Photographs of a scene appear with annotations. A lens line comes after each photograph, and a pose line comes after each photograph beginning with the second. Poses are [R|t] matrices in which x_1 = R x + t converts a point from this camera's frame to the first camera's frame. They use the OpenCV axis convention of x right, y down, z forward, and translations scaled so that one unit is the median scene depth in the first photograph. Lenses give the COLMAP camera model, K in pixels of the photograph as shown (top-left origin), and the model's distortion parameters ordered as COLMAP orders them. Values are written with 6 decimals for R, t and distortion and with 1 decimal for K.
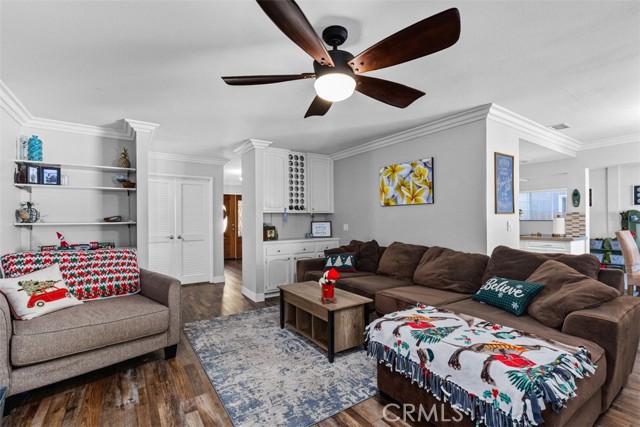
lens RADIAL K [[289.1, 0, 317.2], [0, 289.1, 216.5], [0, 0, 1]] dist [-0.000579, 0.000414]
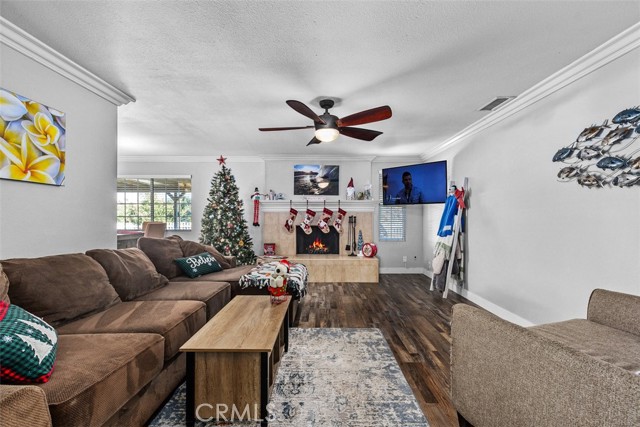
lens RADIAL K [[289.1, 0, 317.2], [0, 289.1, 216.5], [0, 0, 1]] dist [-0.000579, 0.000414]
pose [[-0.826973, 0.005449, 0.562215, -0.817333], [-0.002586, 0.999906, -0.013495, 0.054938], [-0.562235, -0.012613, -0.826881, 2.361107]]
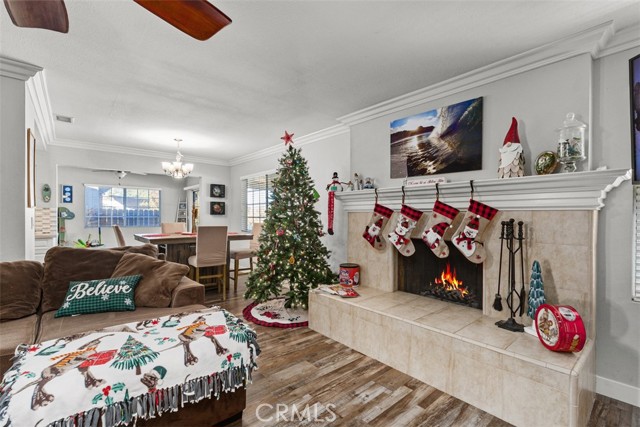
lens RADIAL K [[289.1, 0, 317.2], [0, 289.1, 216.5], [0, 0, 1]] dist [-0.000579, 0.000414]
pose [[-0.123203, 0.002097, 0.992379, -0.441520], [-0.015596, 0.999870, -0.004049, 0.009886], [-0.992259, -0.015976, -0.123154, 0.546813]]
